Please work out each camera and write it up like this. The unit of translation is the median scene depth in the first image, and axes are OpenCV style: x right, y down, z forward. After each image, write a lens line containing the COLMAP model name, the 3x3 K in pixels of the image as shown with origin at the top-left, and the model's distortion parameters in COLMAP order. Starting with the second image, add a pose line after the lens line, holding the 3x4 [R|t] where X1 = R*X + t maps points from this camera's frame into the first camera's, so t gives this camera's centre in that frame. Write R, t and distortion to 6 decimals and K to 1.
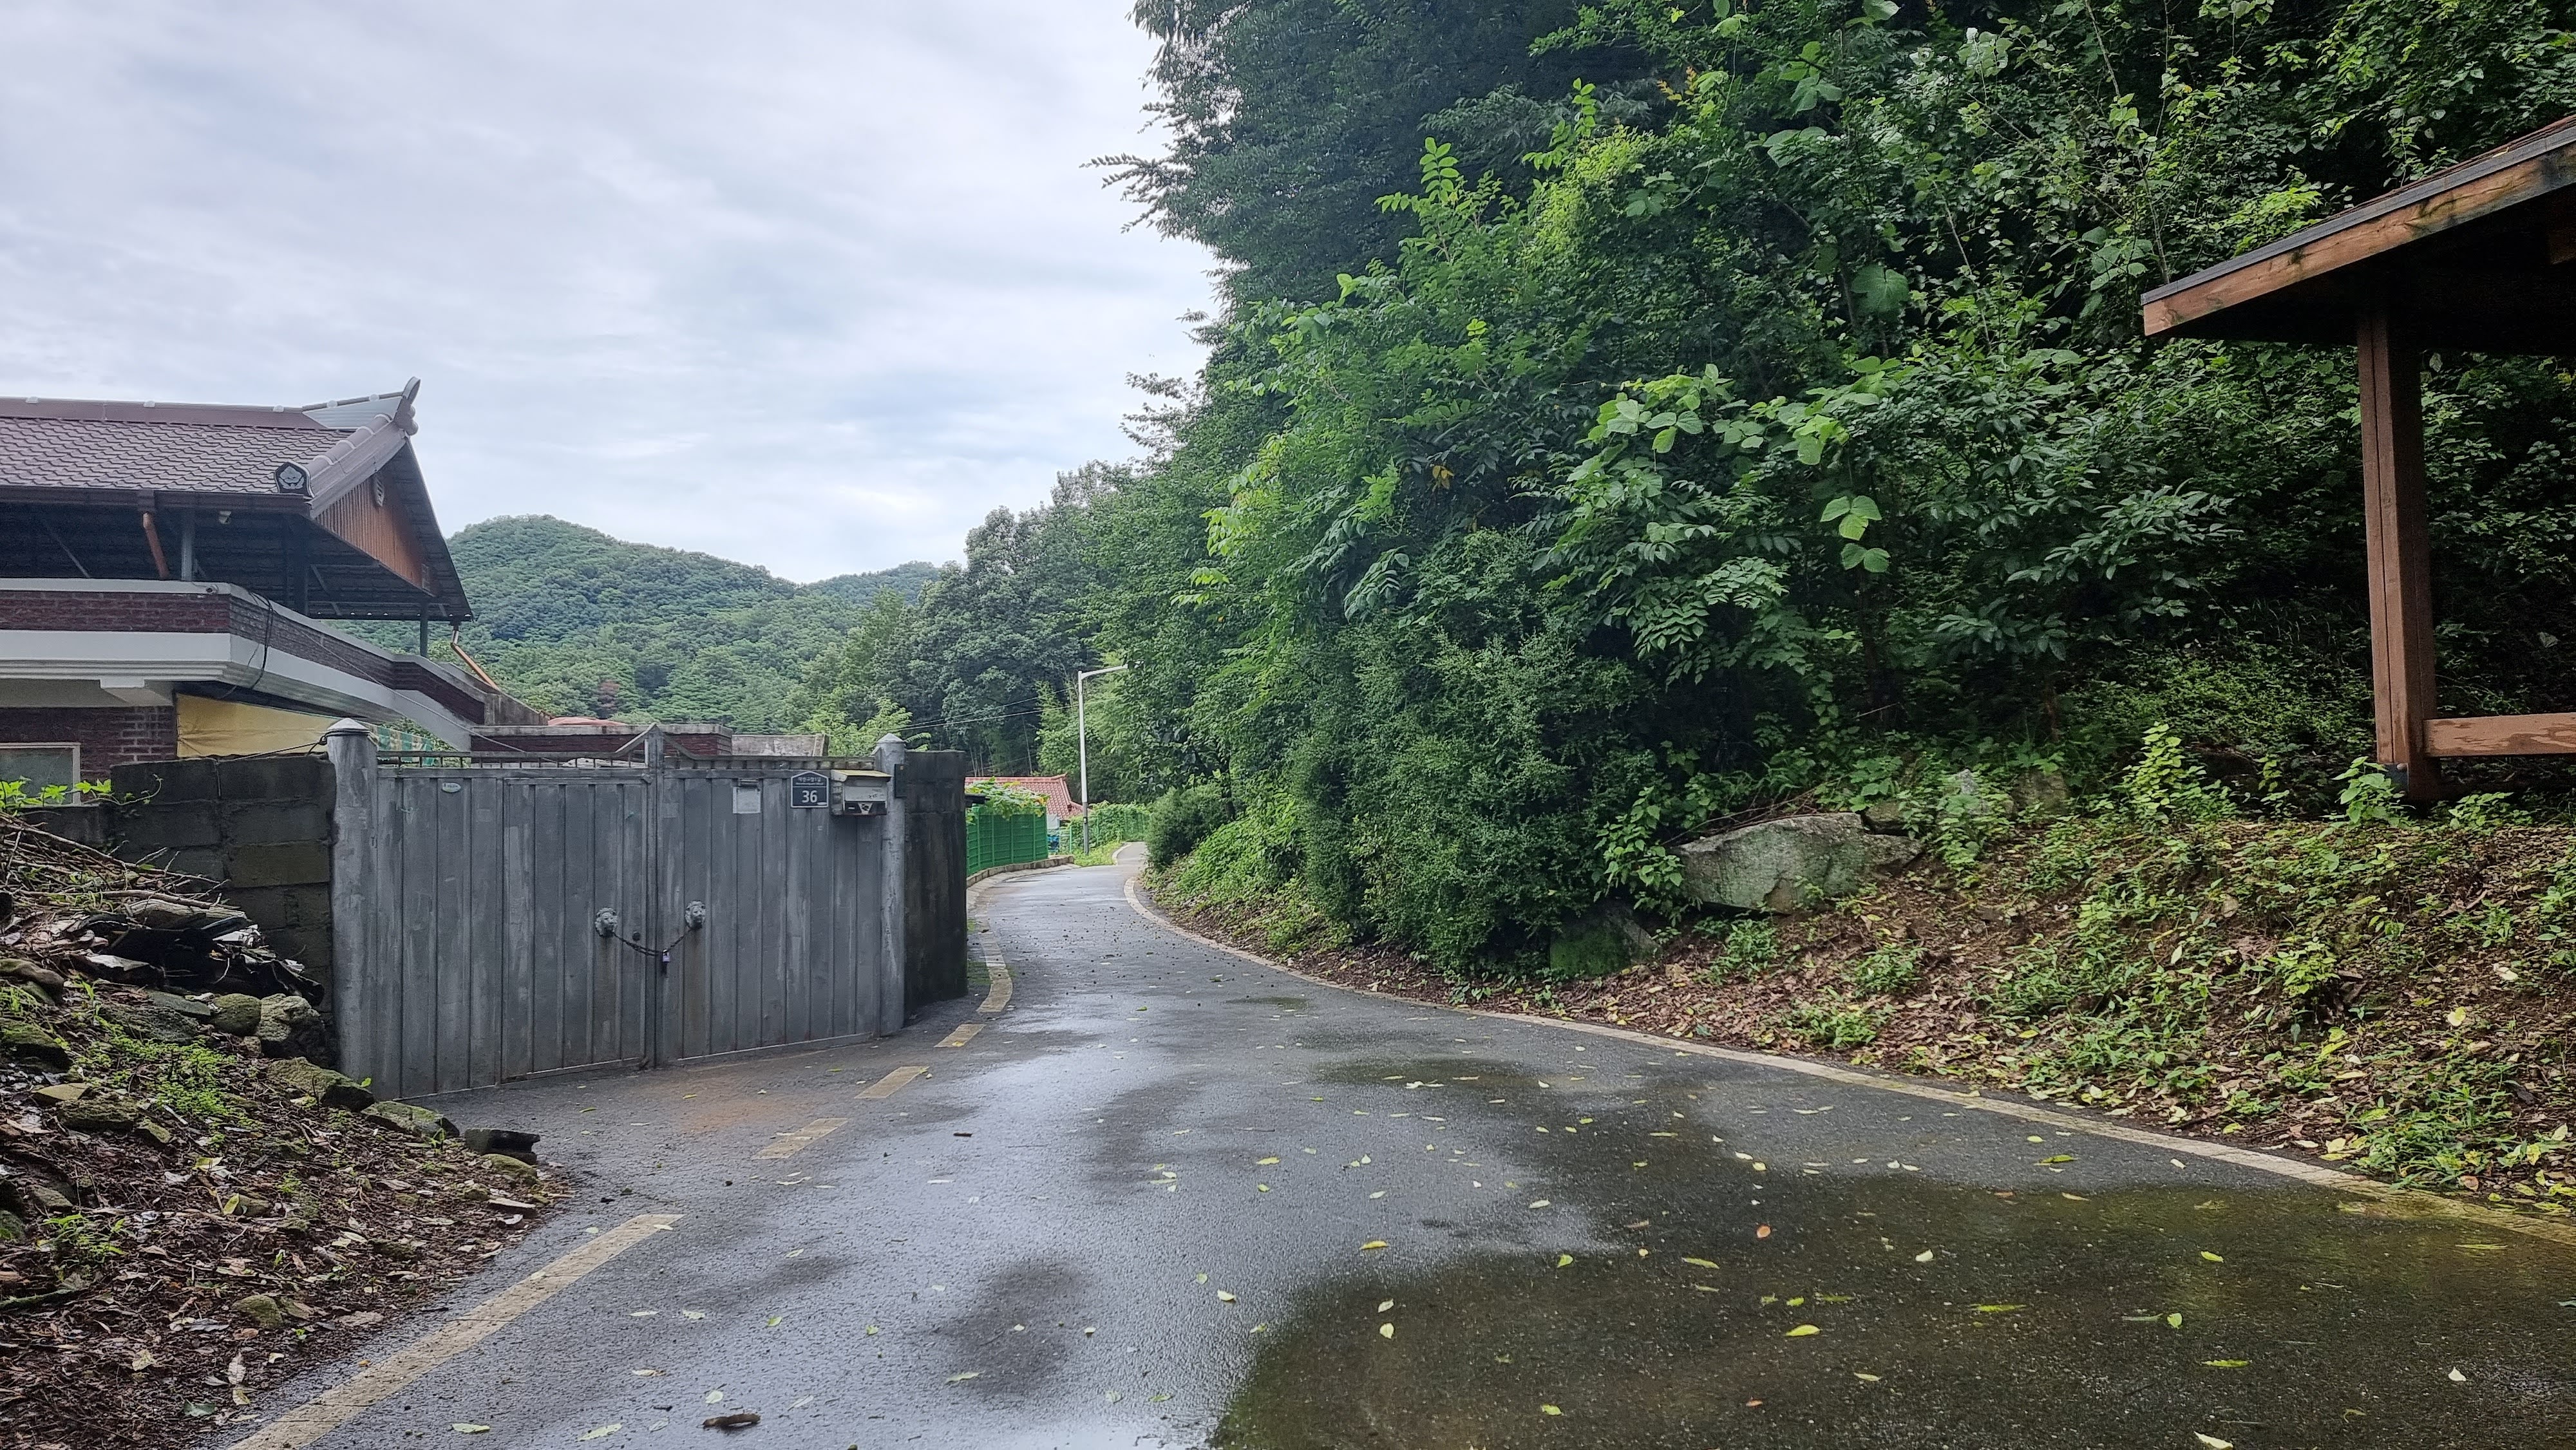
lens RADIAL K [[1777.3, 0, 1293.4], [0, 1777.3, 716.8], [0, 0, 1]] dist [0.102213, -0.092215]
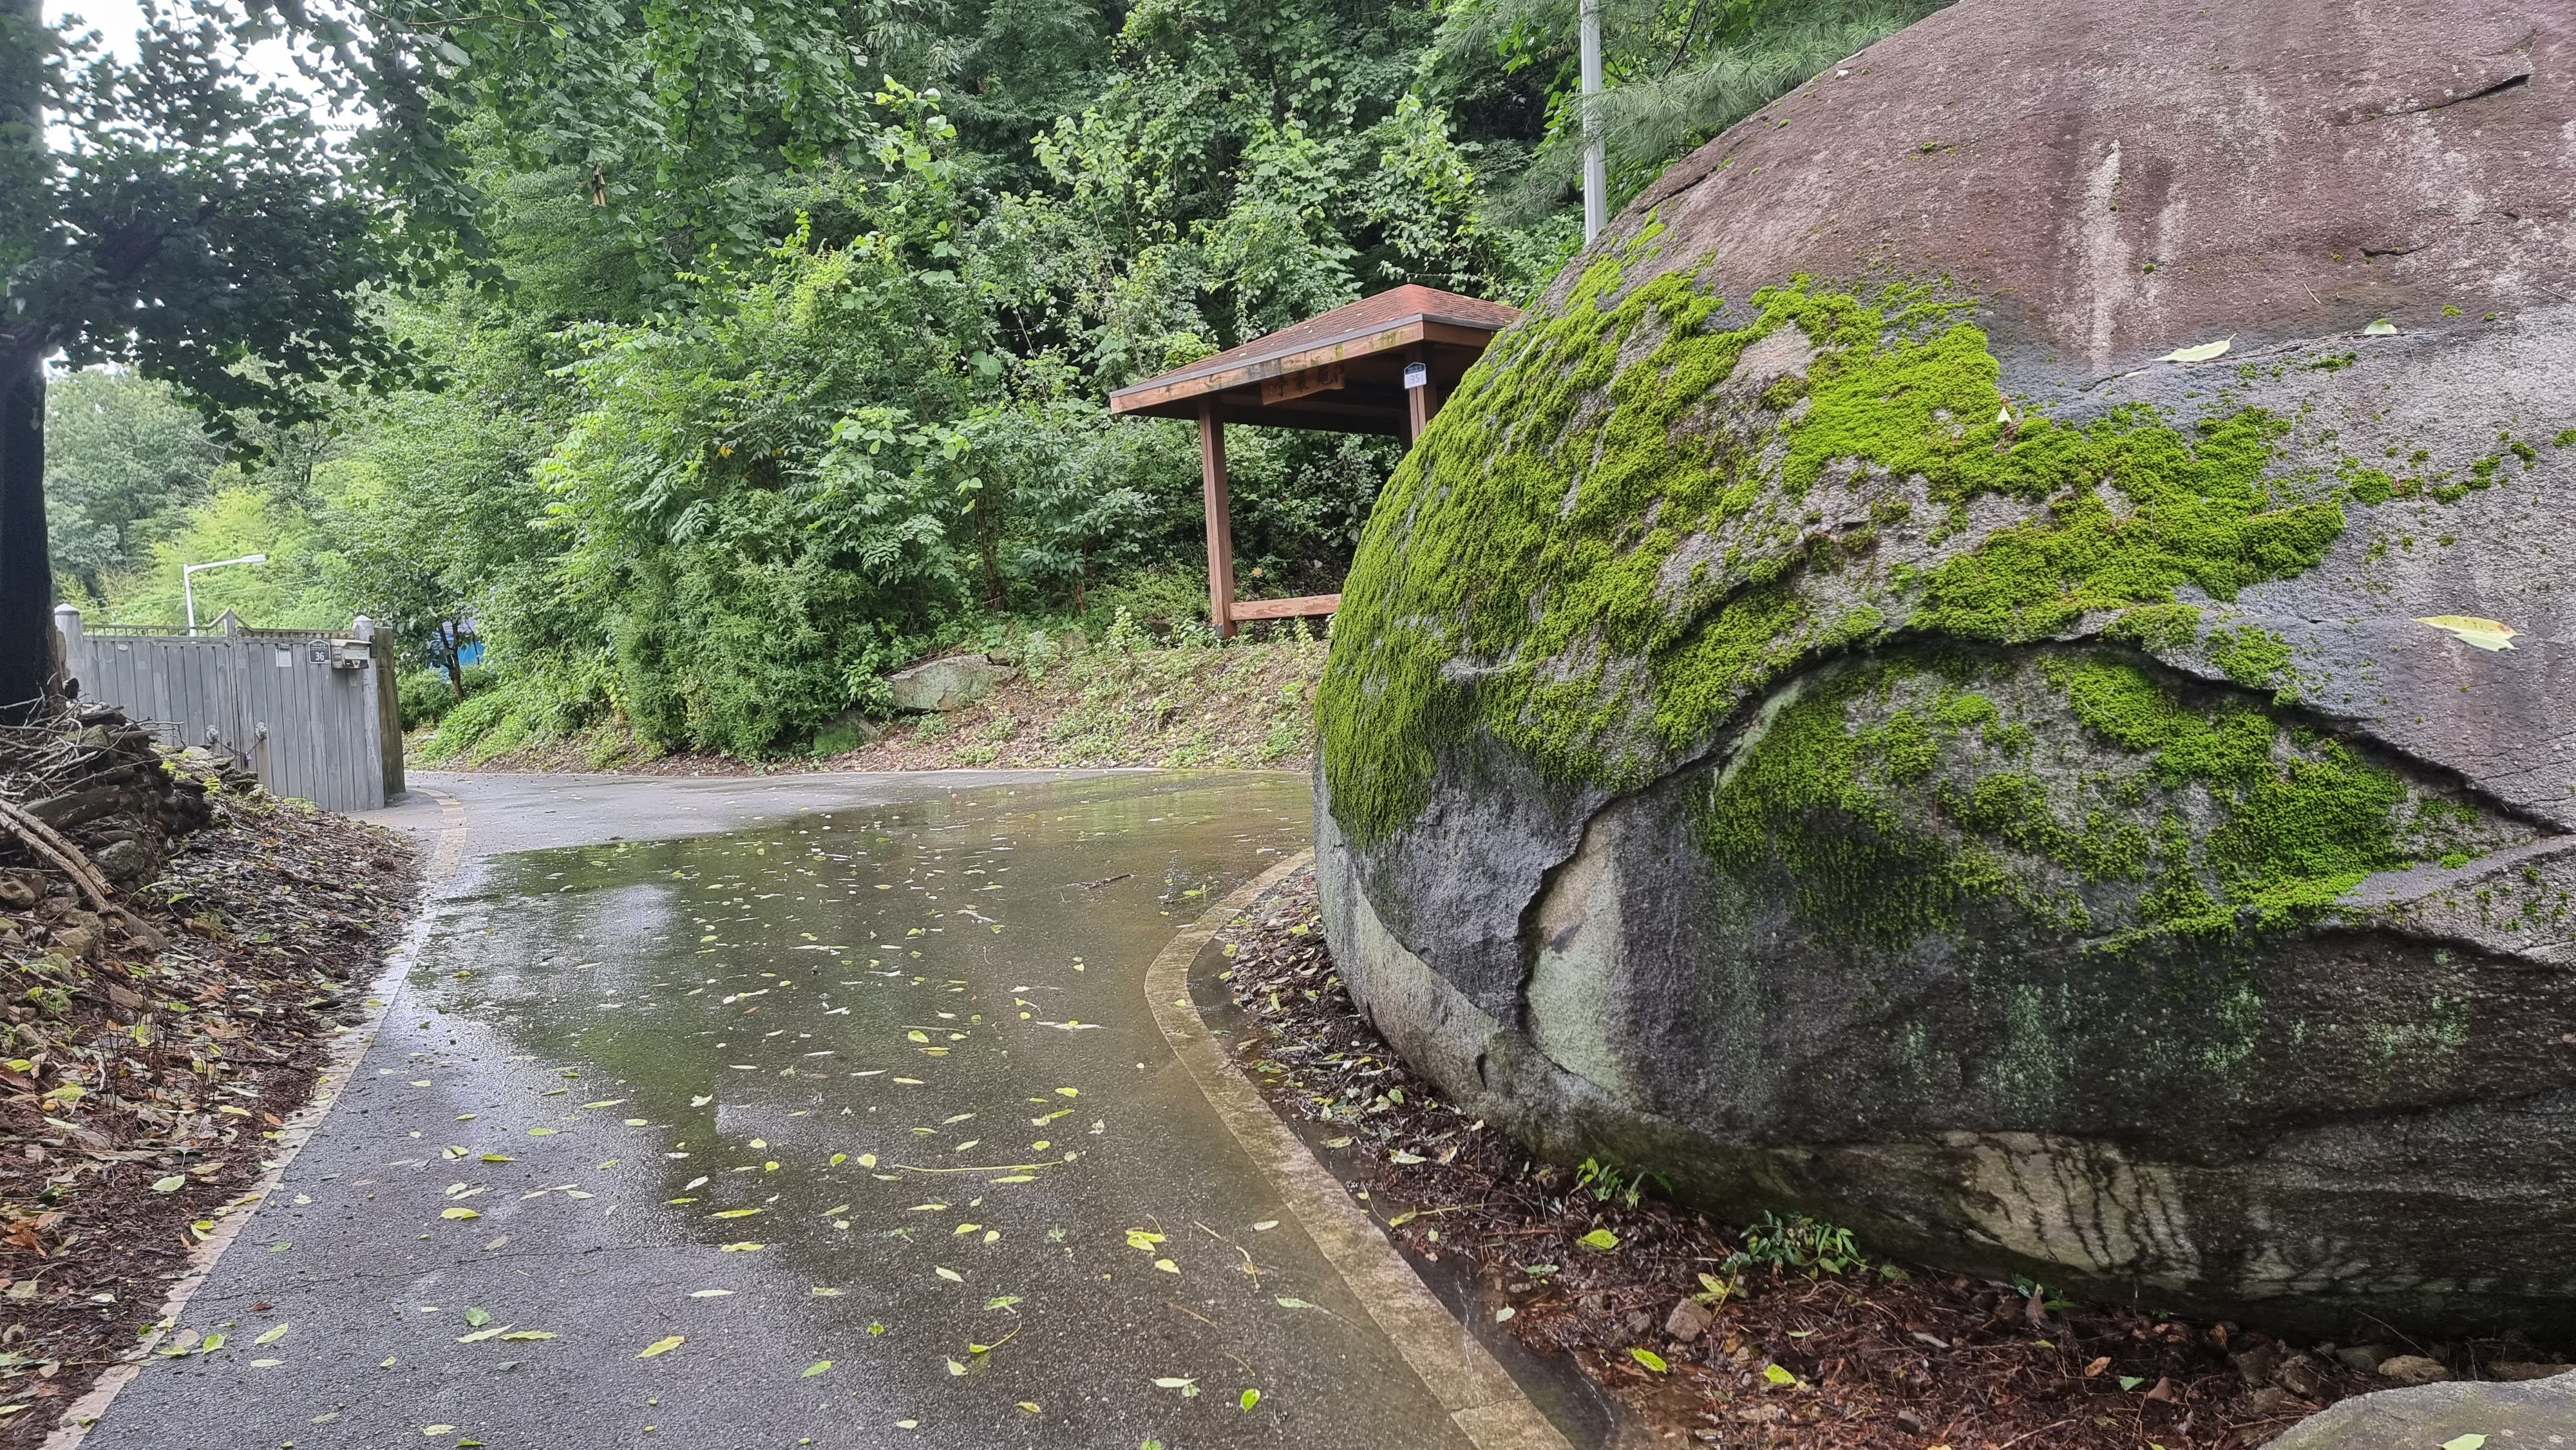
lens RADIAL K [[1768.5, 0, 1327.5], [0, 1768.5, 807.1], [0, 0, 1]] dist [0.038987, -0.001516]
pose [[0.879004, -0.057585, 0.473323, -0.244077], [0.006206, 0.993978, 0.109403, 0.010711], [-0.476773, -0.093228, 0.874069, -0.765592]]
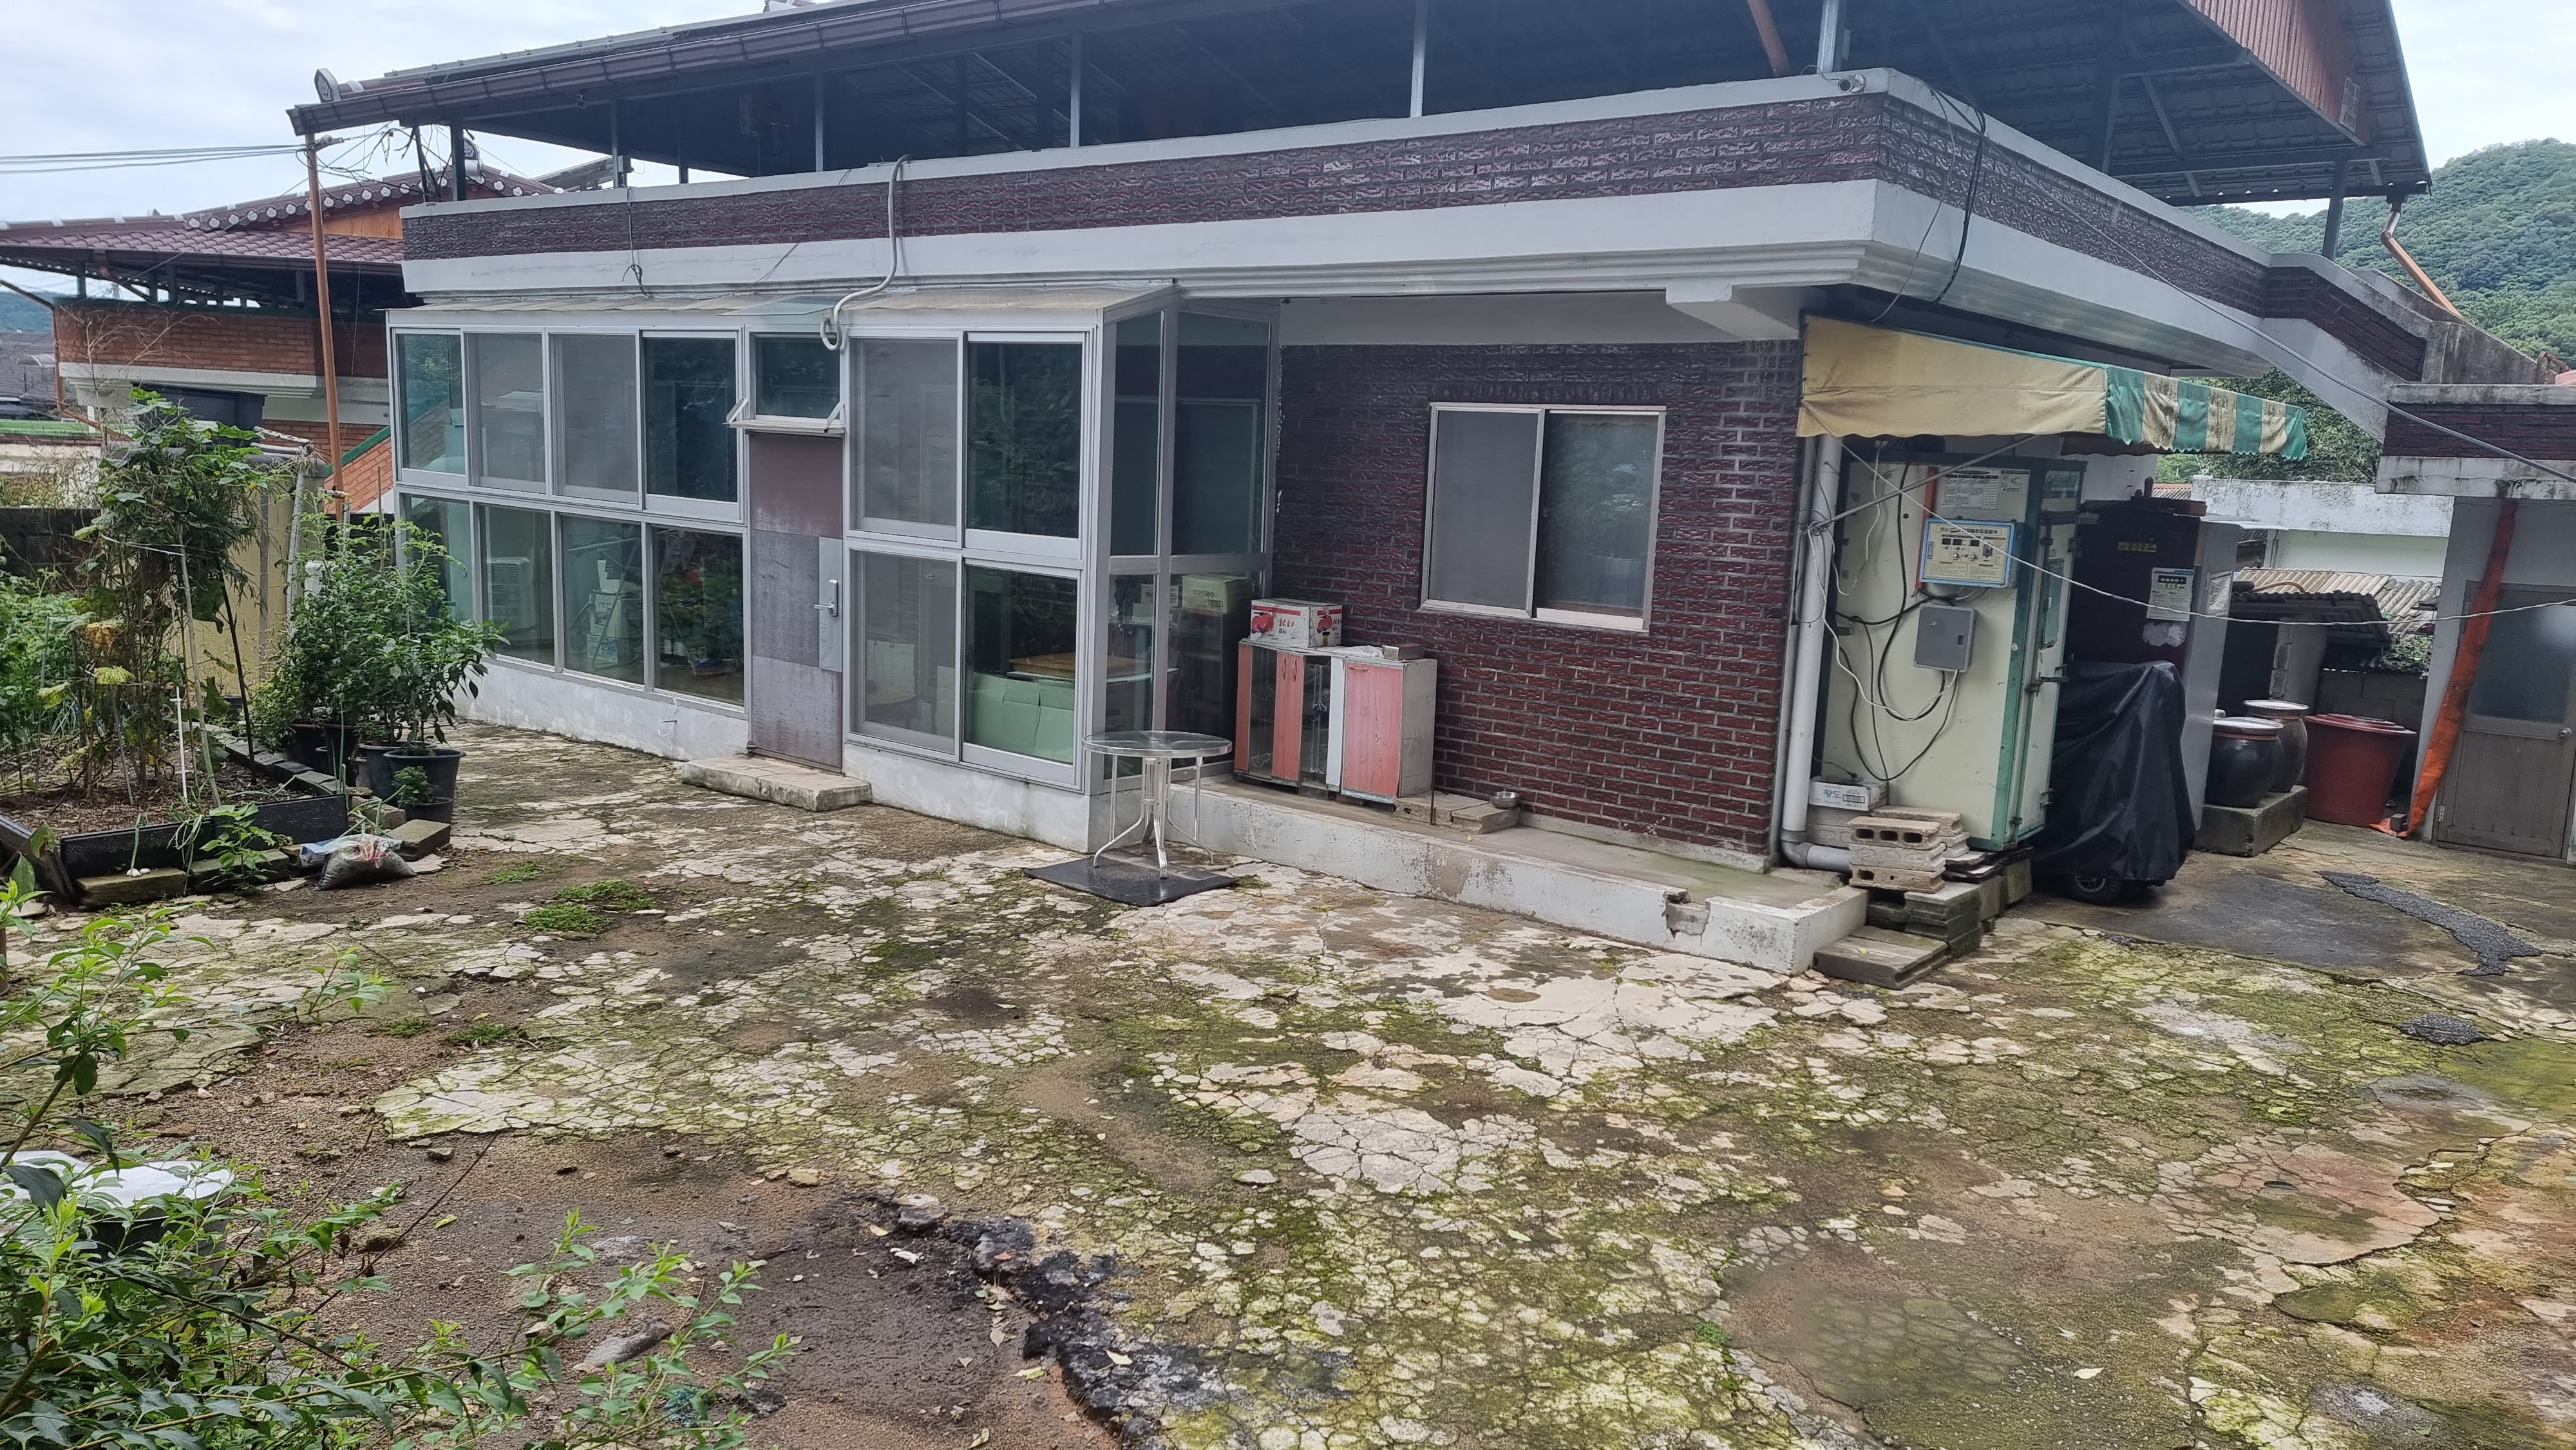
lens RADIAL K [[1771.5, 0, 1319.7], [0, 1771.5, 731.9], [0, 0, 1]] dist [0.109445, -0.099014]
pose [[0.570867, 0.170261, -0.803195, -0.364509], [-0.013038, 0.980019, 0.198478, 0.006844], [0.820939, -0.102833, 0.561680, 0.855908]]
